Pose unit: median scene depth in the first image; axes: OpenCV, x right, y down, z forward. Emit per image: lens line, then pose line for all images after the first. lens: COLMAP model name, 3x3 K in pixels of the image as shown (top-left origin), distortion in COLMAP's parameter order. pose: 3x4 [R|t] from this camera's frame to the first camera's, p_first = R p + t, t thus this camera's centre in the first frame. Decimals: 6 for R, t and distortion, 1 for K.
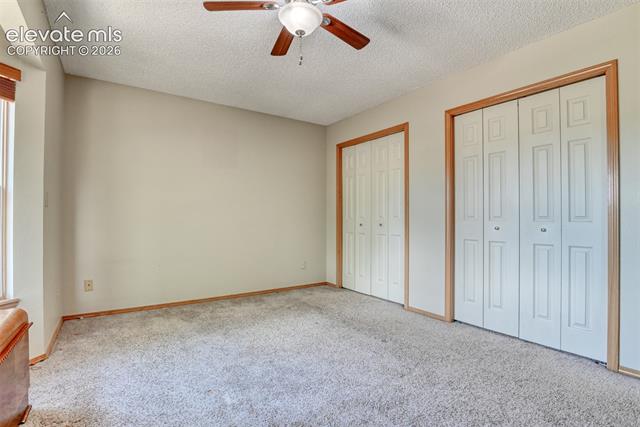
lens RADIAL K [[315.1, 0, 321.3], [0, 315.1, 213.3], [0, 0, 1]] dist [-0.018724, -0.000587]
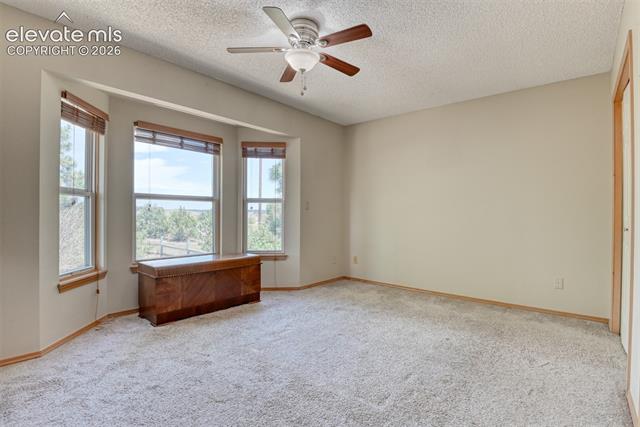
lens RADIAL K [[315.1, 0, 321.3], [0, 315.1, 215.3], [0, 0, 1]] dist [-0.018724, -0.000587]
pose [[0.256606, 0.002693, -0.966512, 0.713704], [0.008785, 0.999948, 0.005118, 0.002696], [0.966476, -0.009804, 0.256569, 0.443525]]
